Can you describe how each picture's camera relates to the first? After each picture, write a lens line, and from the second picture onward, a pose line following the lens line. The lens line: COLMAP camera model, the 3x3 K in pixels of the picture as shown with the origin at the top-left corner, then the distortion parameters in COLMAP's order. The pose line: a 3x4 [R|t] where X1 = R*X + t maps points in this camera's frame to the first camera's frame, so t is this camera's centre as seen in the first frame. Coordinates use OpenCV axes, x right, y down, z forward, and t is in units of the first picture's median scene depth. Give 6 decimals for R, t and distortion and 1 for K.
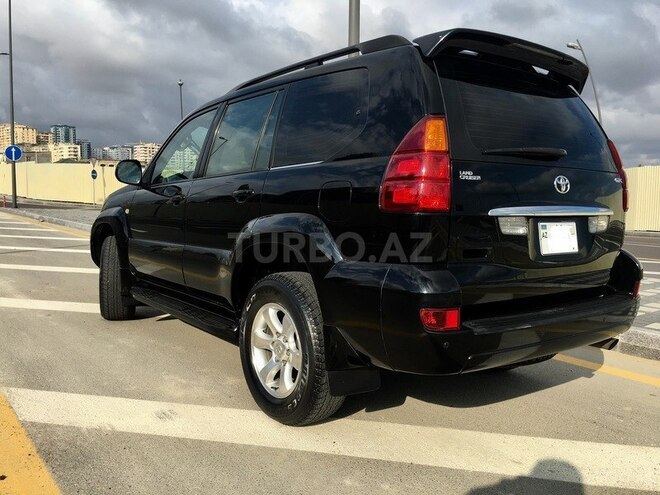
lens RADIAL K [[562.2, 0, 328.0], [0, 562.2, 238.1], [0, 0, 1]] dist [0.113096, -0.159383]
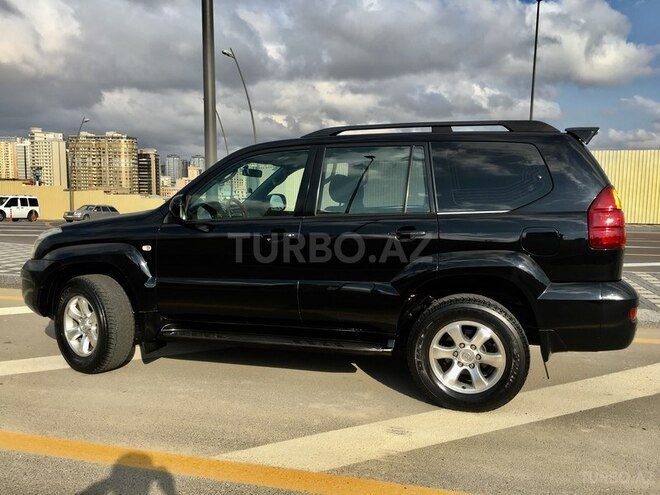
lens RADIAL K [[562.2, 0, 328.0], [0, 562.2, 238.1], [0, 0, 1]] dist [0.113096, -0.159383]
pose [[0.785130, -0.067467, 0.615645, -1.108621], [0.049939, 0.997708, 0.045649, -0.145175], [-0.617314, -0.005096, 0.786700, 0.184179]]
